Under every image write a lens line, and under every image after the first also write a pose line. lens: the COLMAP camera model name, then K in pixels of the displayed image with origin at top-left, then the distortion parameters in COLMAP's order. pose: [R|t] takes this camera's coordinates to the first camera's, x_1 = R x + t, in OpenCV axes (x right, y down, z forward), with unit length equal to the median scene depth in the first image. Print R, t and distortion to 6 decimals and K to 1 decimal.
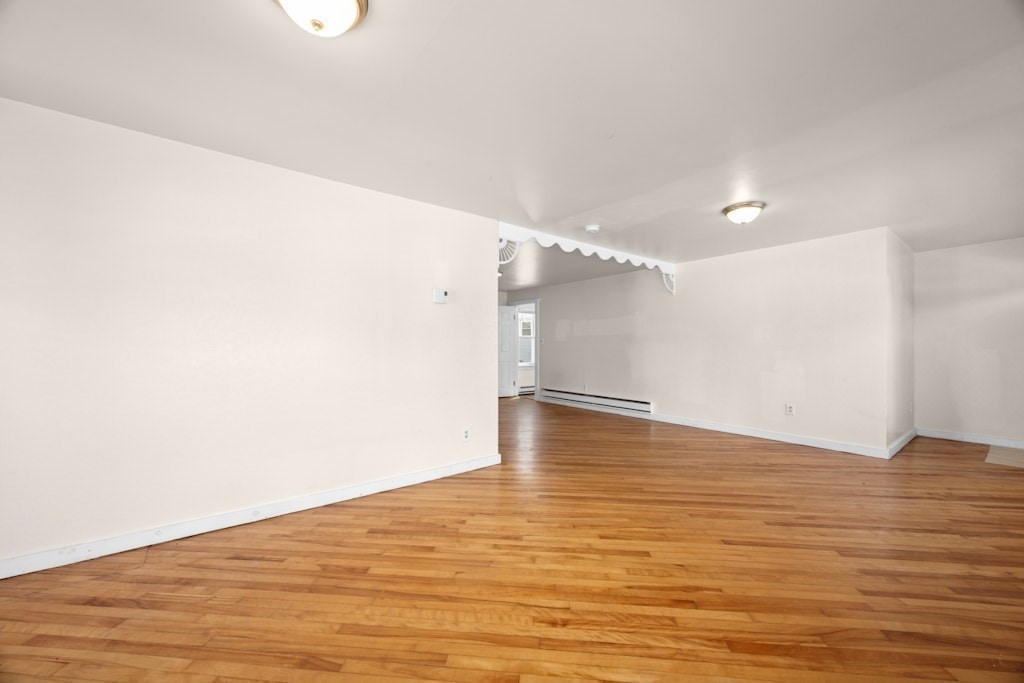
lens RADIAL K [[391.4, 0, 492.5], [0, 391.4, 343.9], [0, 0, 1]] dist [-0.003469, -0.000277]
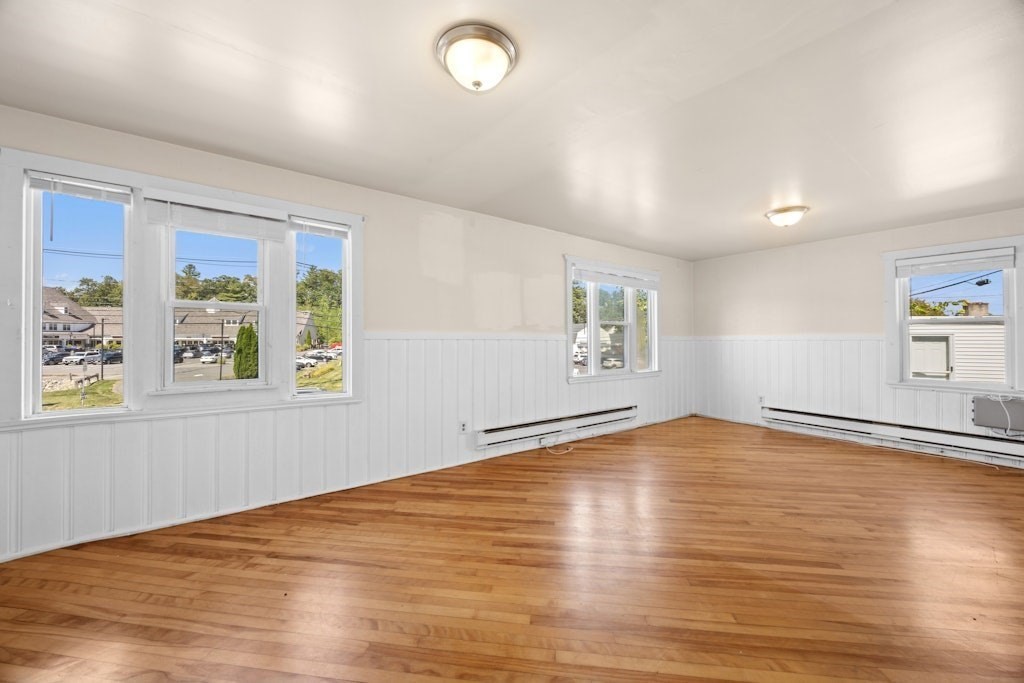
lens RADIAL K [[391.4, 0, 502.8], [0, 391.4, 336.1], [0, 0, 1]] dist [-0.003469, -0.000277]
pose [[-0.999949, -0.004337, -0.009108, 0.779327], [-0.004169, 0.999822, -0.018408, 0.007889], [0.009187, -0.018369, -0.999789, 1.847004]]
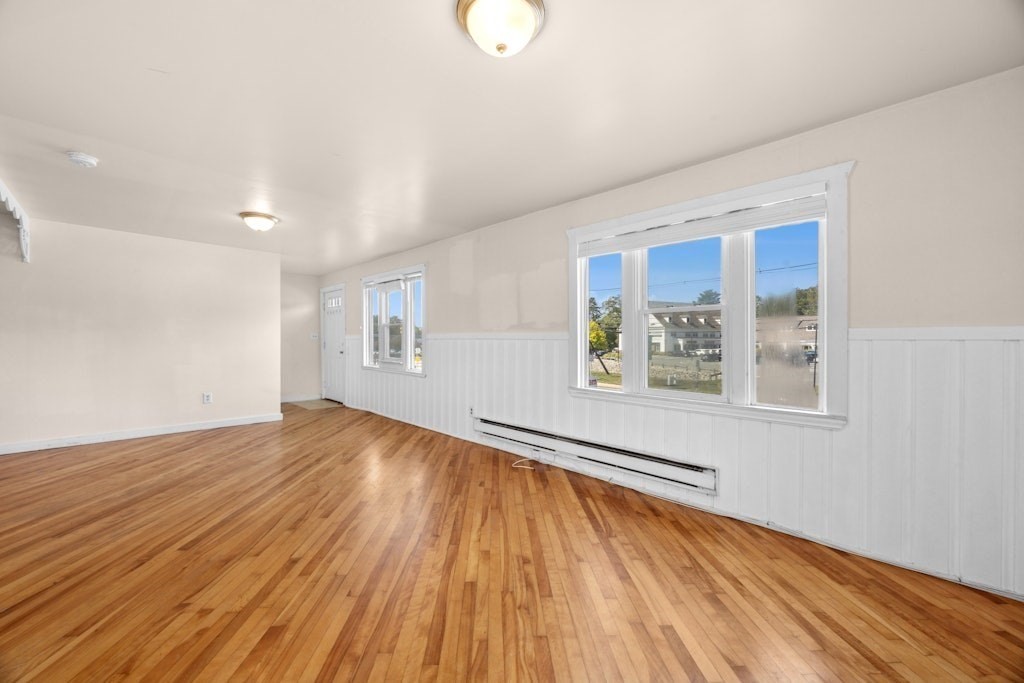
lens RADIAL K [[391.4, 0, 515.4], [0, 391.4, 344.2], [0, 0, 1]] dist [-0.003469, -0.000277]
pose [[-0.171330, -0.004893, 0.985202, -0.758181], [-0.009784, 0.999947, 0.003265, 0.007266], [-0.985165, -0.009080, -0.171369, 0.581940]]
